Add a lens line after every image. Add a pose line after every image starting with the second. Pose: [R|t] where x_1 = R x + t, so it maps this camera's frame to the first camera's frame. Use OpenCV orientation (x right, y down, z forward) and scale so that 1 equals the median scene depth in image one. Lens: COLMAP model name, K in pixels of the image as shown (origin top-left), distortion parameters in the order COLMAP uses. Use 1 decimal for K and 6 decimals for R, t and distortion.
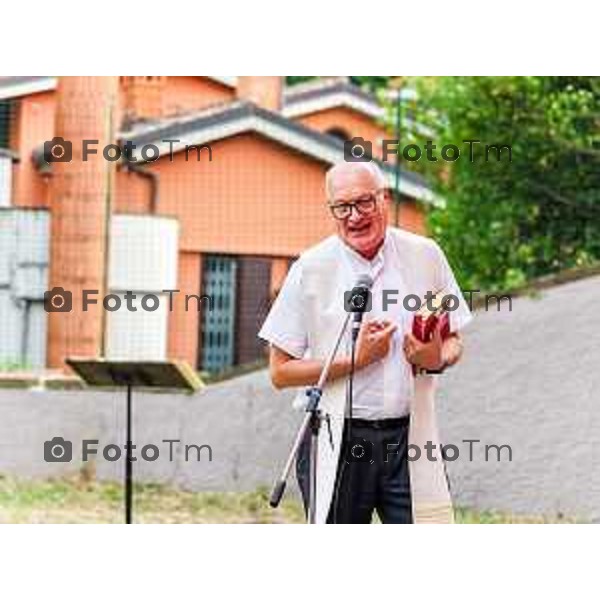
lens RADIAL K [[1678.9, 0, 304.4], [0, 1678.9, 299.8], [0, 0, 1]] dist [0.071590, 0.000000]
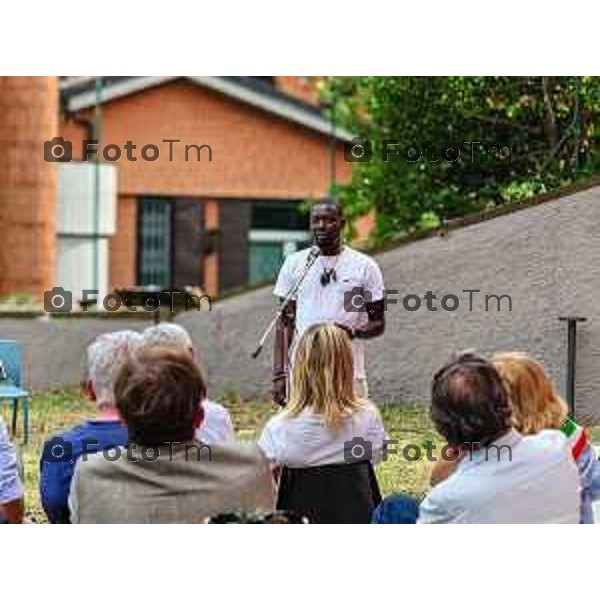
lens RADIAL K [[1862.1, 0, 299.8], [0, 1862.1, 298.3], [0, 0, 1]] dist [-0.191276, 0.000000]
pose [[0.998710, -0.022229, 0.045659, -0.016405], [0.020671, 0.999197, 0.034320, -0.002394], [-0.046385, -0.033332, 0.998367, -0.177330]]
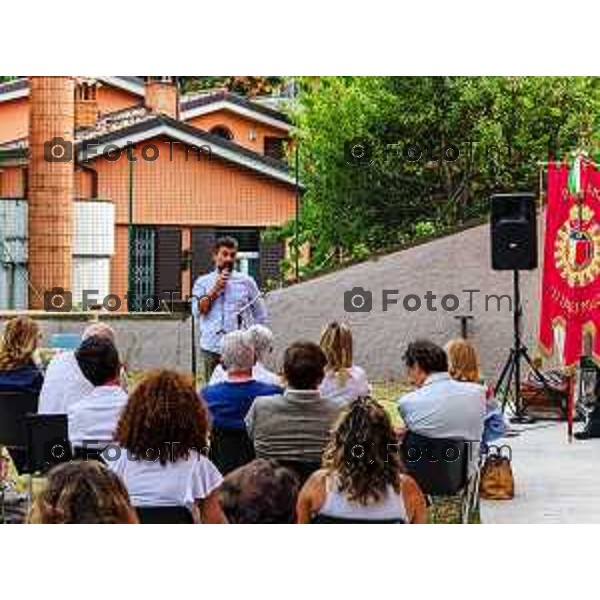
lens RADIAL K [[1544.2, 0, 300.3], [0, 1544.2, 303.0], [0, 0, 1]] dist [-0.122200, 0.000000]
pose [[0.995191, -0.030316, 0.093140, -0.046660], [0.026815, 0.998894, 0.038617, -0.010432], [-0.094208, -0.035934, 0.994904, -0.303060]]
